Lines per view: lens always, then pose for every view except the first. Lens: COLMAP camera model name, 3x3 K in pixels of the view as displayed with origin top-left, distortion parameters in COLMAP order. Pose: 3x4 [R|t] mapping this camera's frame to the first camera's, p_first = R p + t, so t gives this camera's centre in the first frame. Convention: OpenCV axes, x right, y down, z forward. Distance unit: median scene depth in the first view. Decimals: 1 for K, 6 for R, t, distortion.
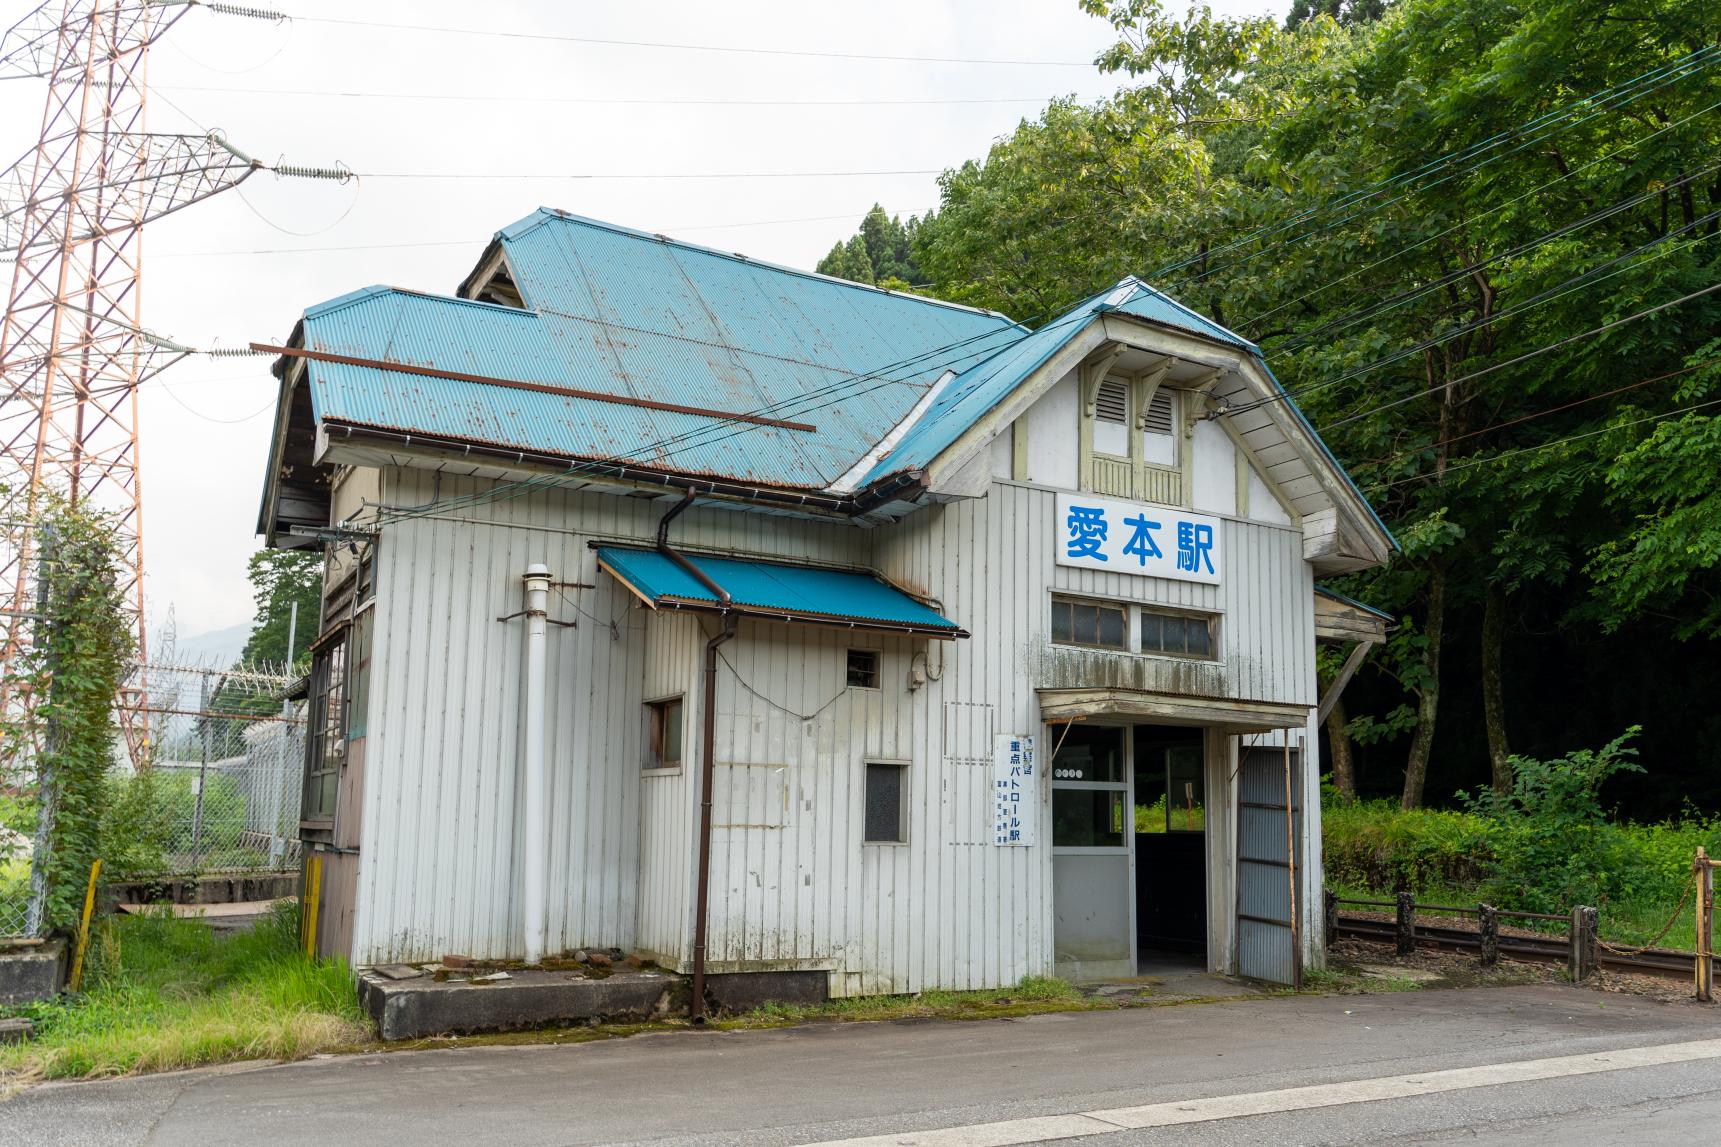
lens RADIAL K [[1271.6, 0, 856.8], [0, 1271.6, 587.4], [0, 0, 1]] dist [-0.015992, 0.004078]
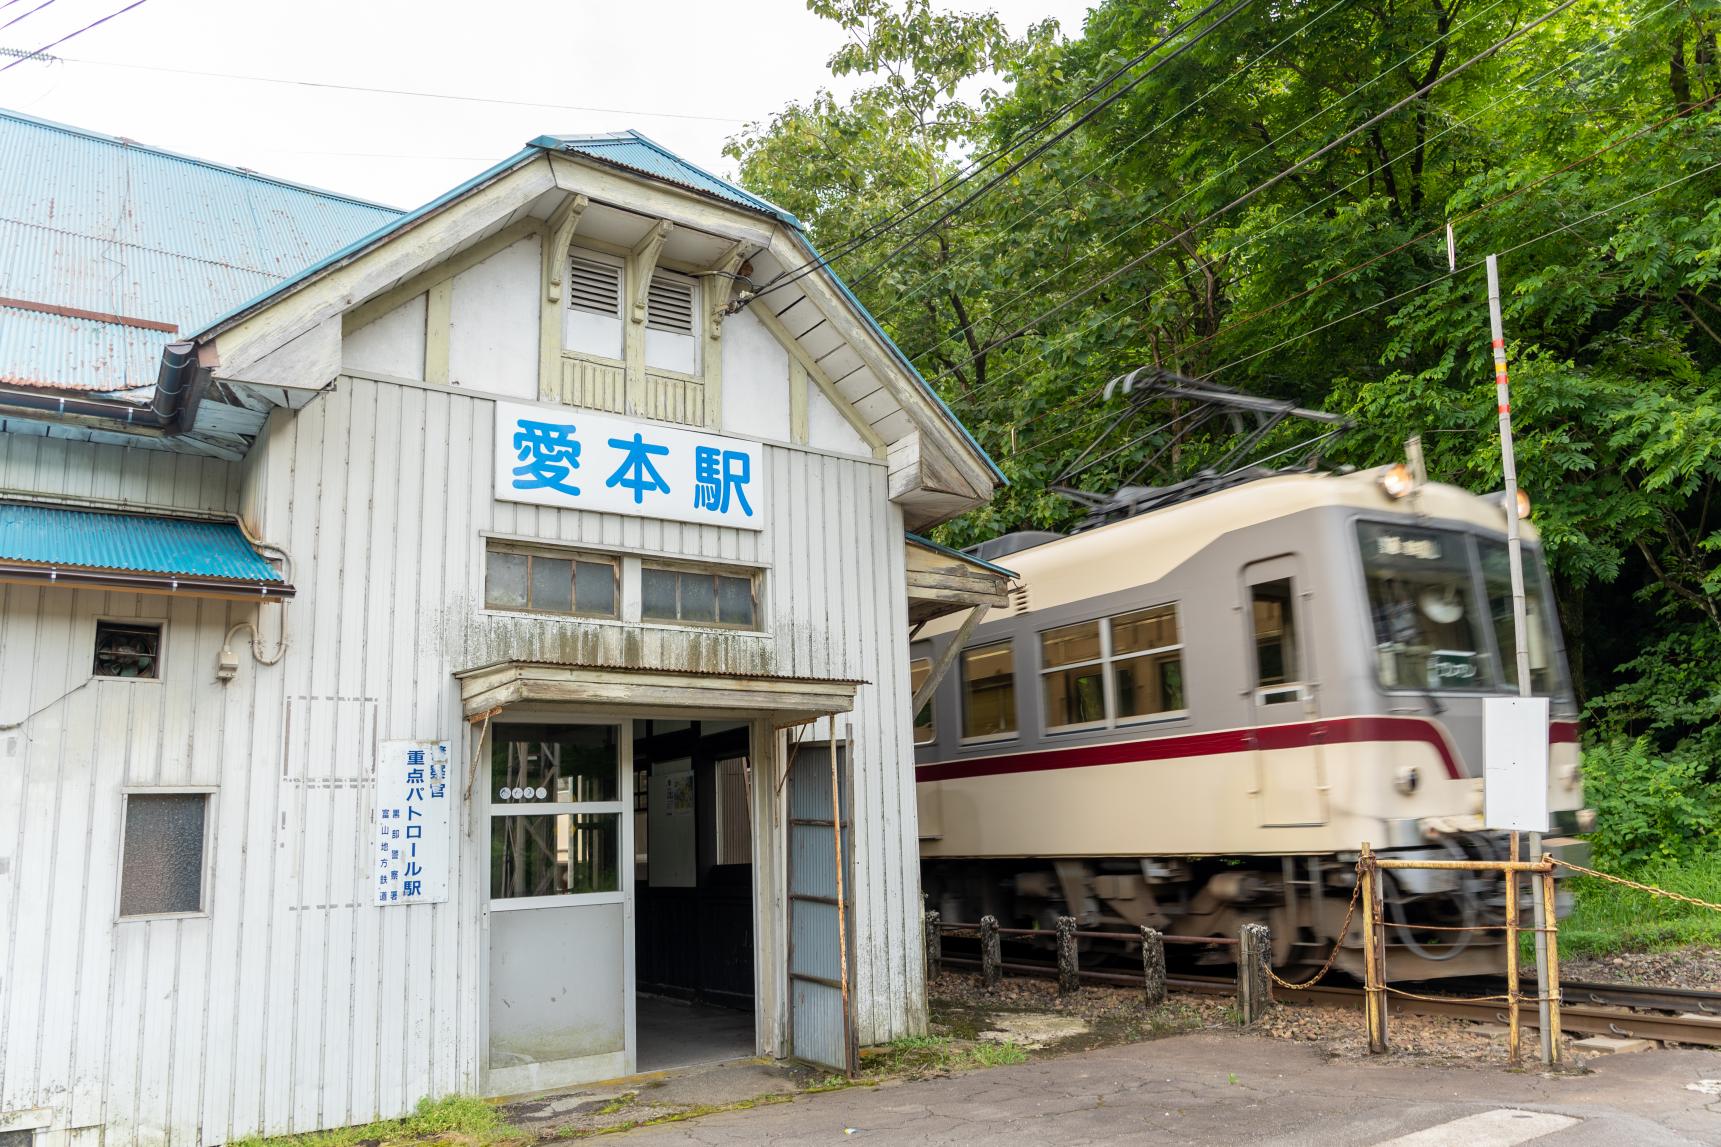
lens RADIAL K [[1198.6, 0, 862.2], [0, 1198.6, 572.8], [0, 0, 1]] dist [-0.024185, 0.005750]
pose [[0.992004, -0.037191, 0.120600, 0.269075], [0.042587, 0.998189, -0.042477, 0.058224], [-0.118802, 0.047273, 0.991792, 0.300612]]
